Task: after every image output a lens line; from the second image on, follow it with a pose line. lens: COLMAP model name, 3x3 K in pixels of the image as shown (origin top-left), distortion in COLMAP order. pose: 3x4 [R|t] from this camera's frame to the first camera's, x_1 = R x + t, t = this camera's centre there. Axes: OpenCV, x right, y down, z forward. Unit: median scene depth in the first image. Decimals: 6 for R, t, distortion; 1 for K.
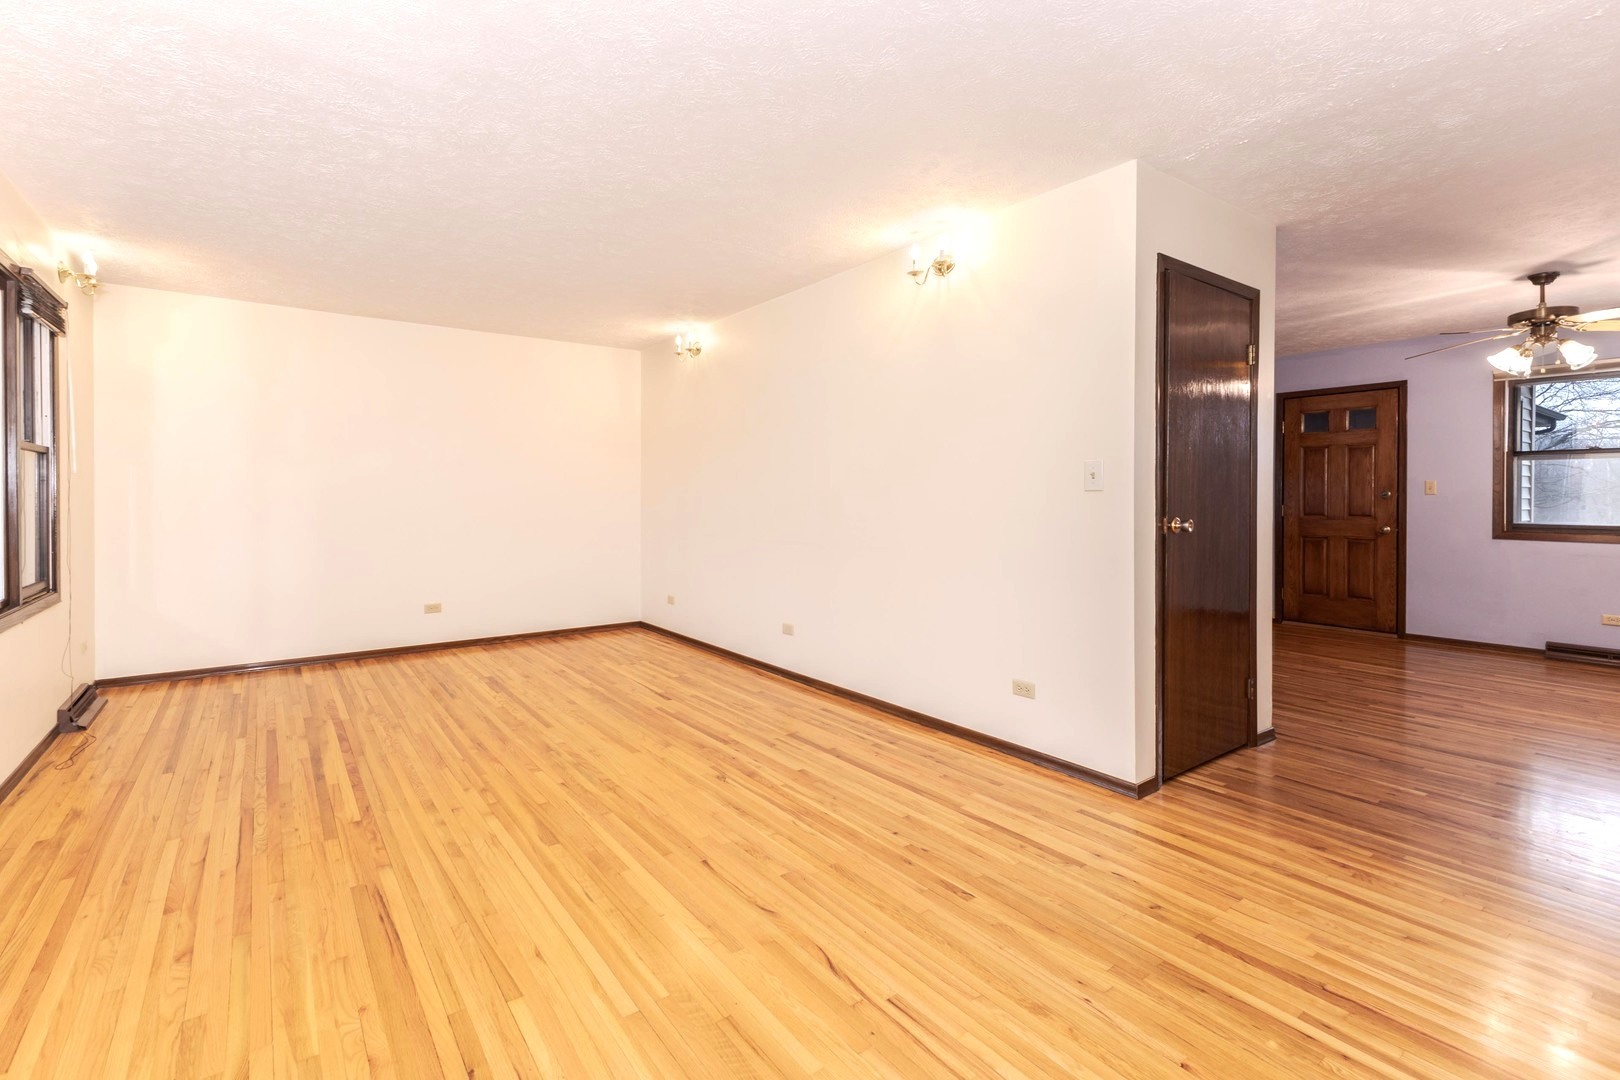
lens RADIAL K [[723.7, 0, 810.0], [0, 723.7, 540.0], [0, 0, 1]] dist [0.011542, 0.000223]
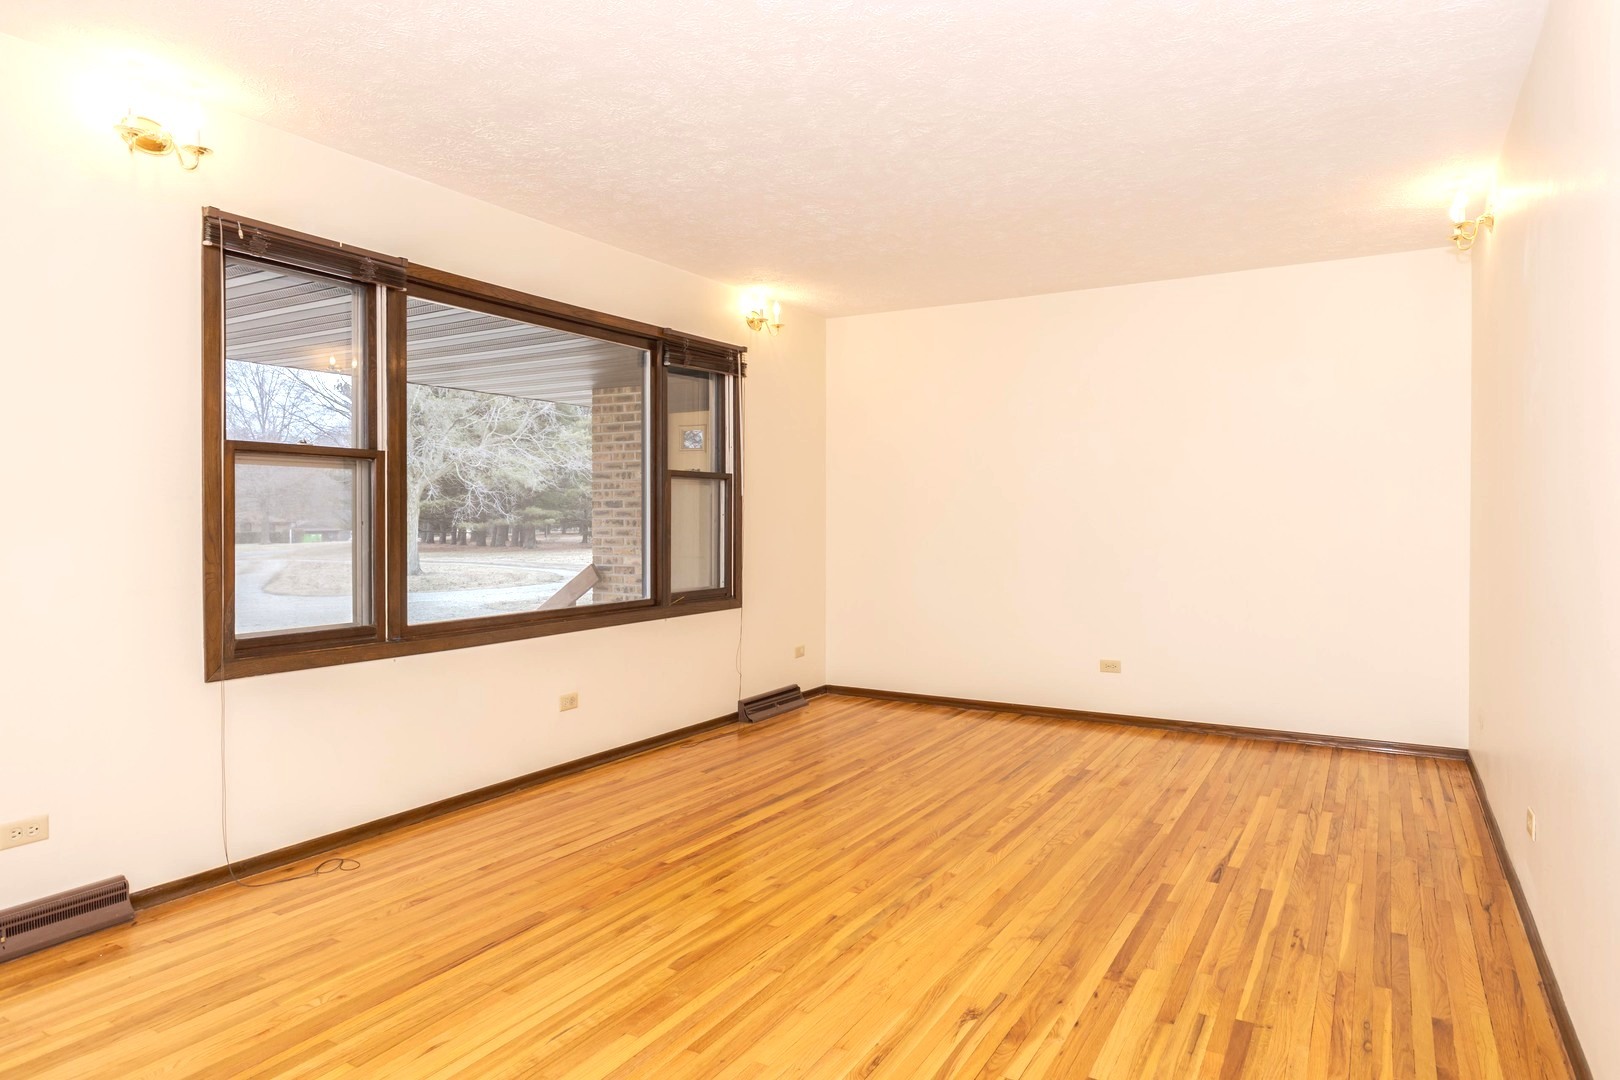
lens RADIAL K [[1003.3, 0, 808.5], [0, 1003.3, 534.4], [0, 0, 1]] dist [-0.000878, 0.000202]
pose [[0.385688, 0.018055, -0.922453, 0.571245], [-0.055827, 0.998433, -0.003800, -0.034684], [0.920939, 0.052963, 0.386092, 0.600034]]
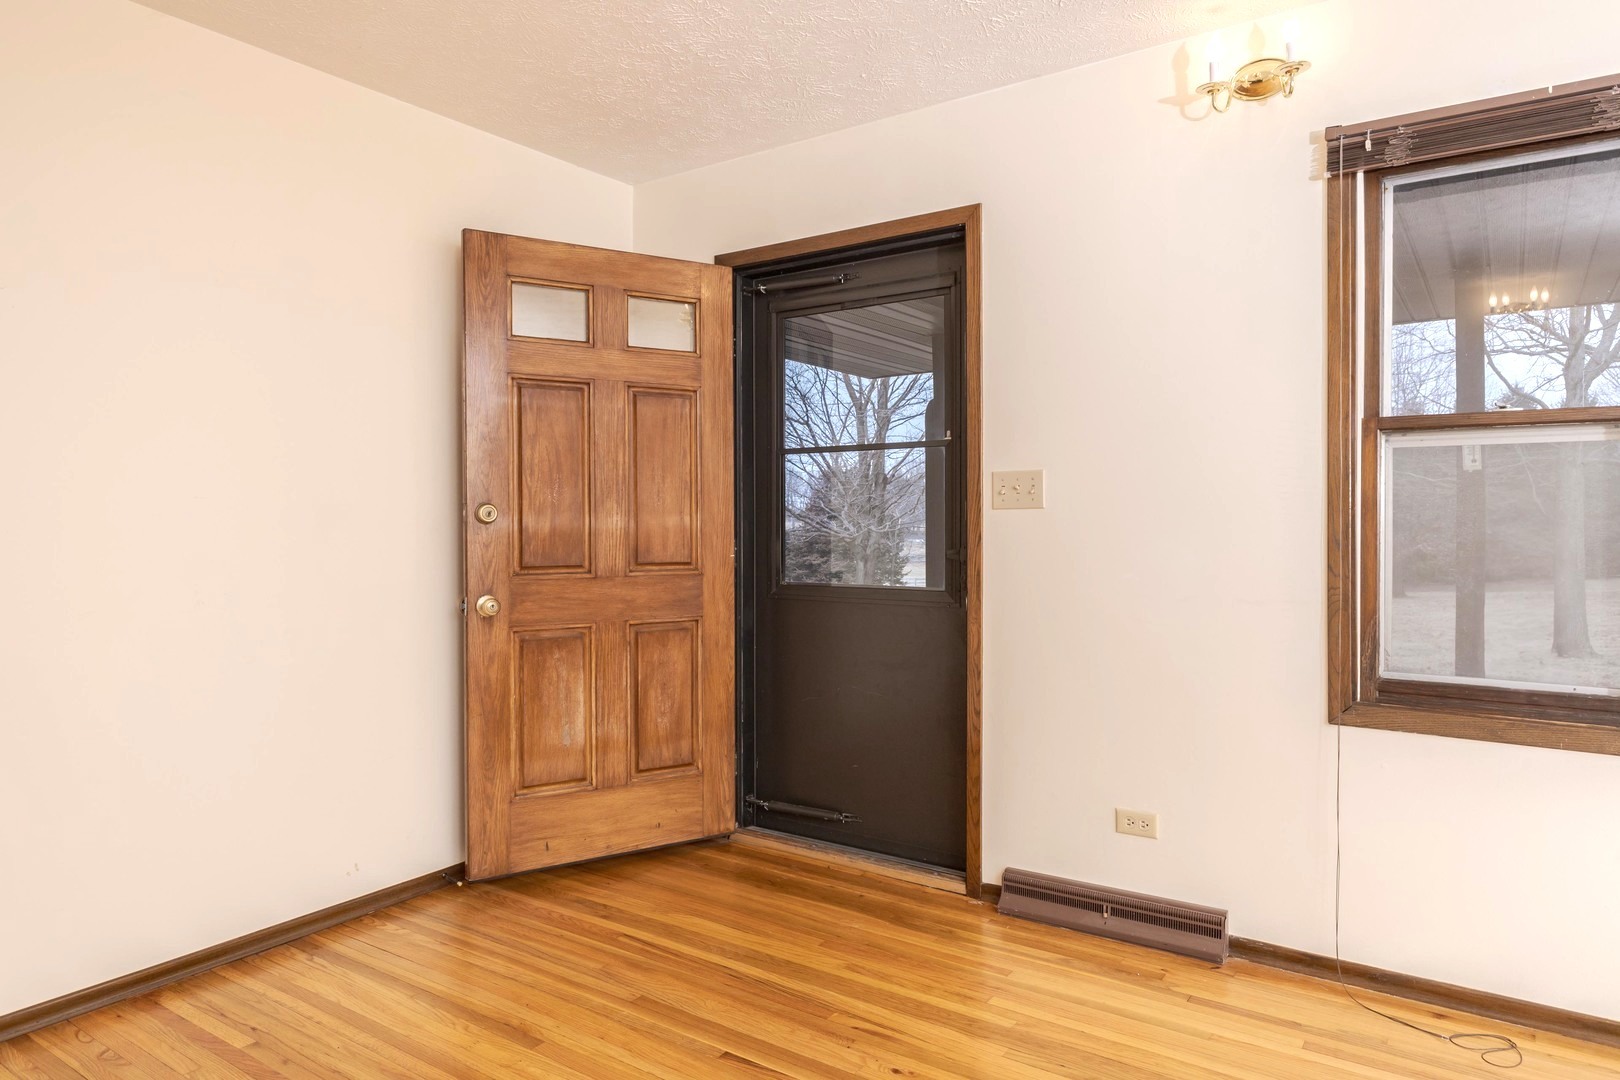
lens RADIAL K [[969.6, 0, 810.0], [0, 969.6, 540.0], [0, 0, 1]] dist [-0.002647, -0.001440]
pose [[-0.950804, 0.011487, -0.309580, 0.011196], [-0.013547, 0.996815, 0.078592, -0.062444], [0.309497, 0.078919, -0.947620, 1.073867]]
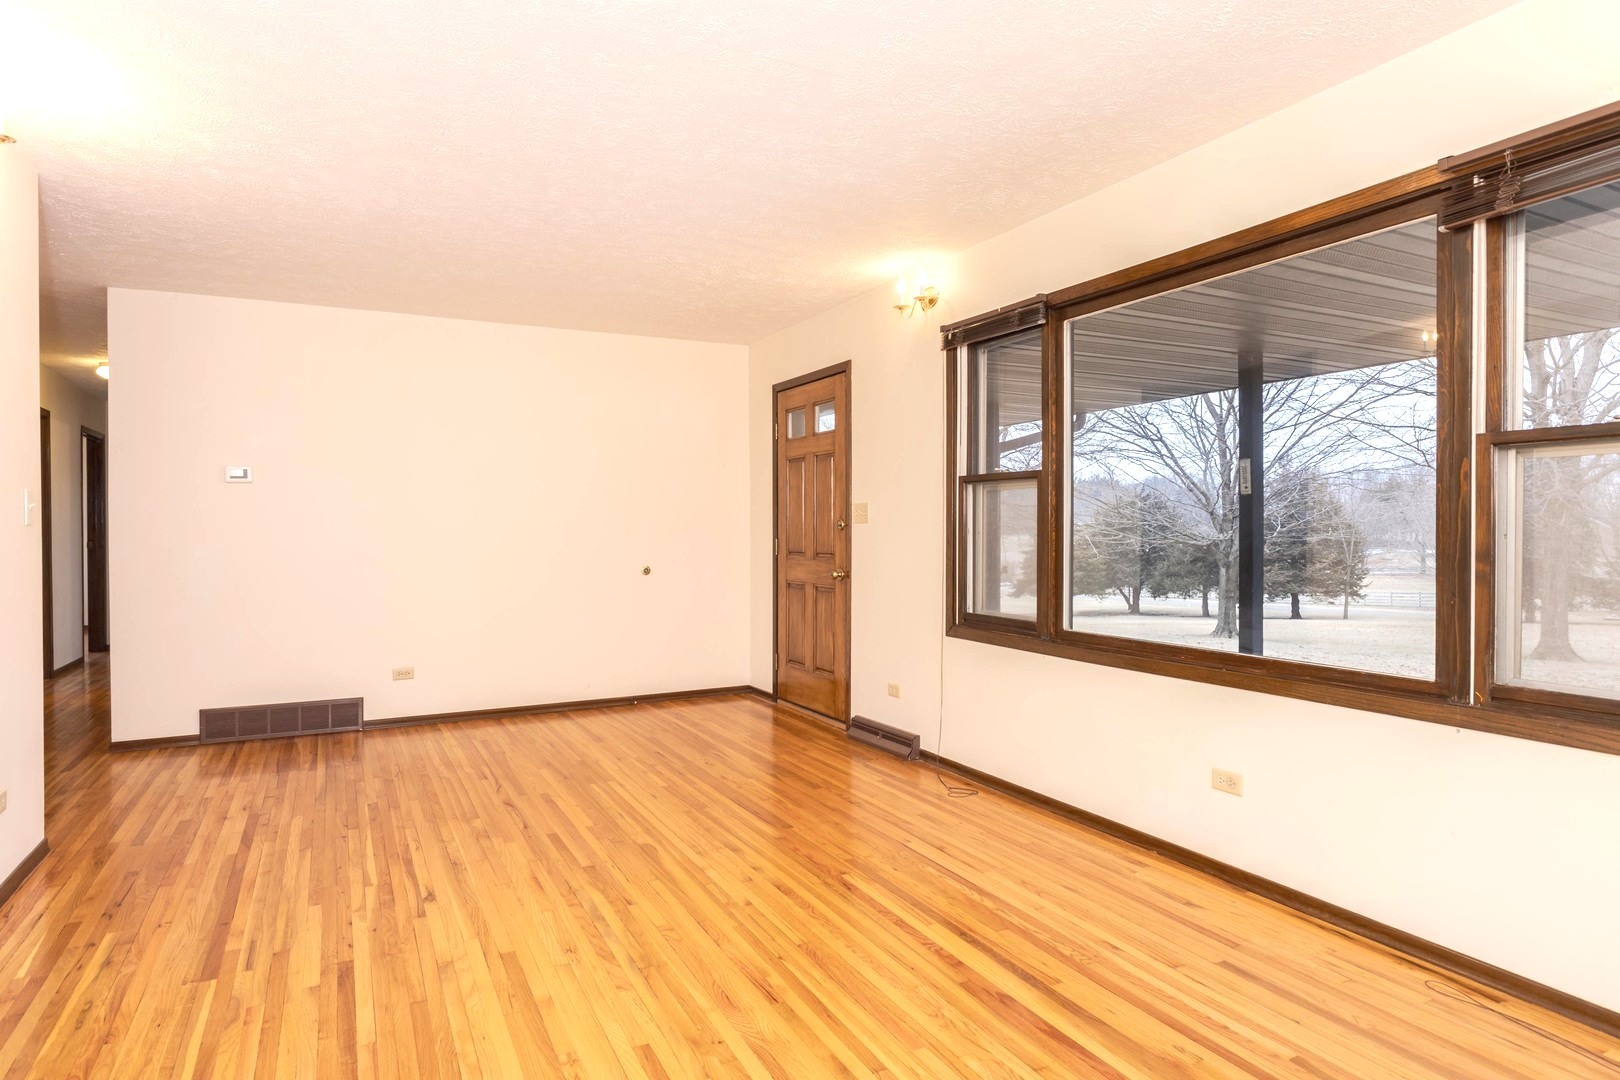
lens RADIAL K [[923.7, 0, 810.0], [0, 923.7, 540.0], [0, 0, 1]] dist [0.002877, -0.002283]
pose [[-0.984107, 0.001225, 0.177575, -0.726355], [0.014119, 0.997350, 0.071367, -0.114135], [-0.177017, 0.072739, -0.981516, 1.962689]]
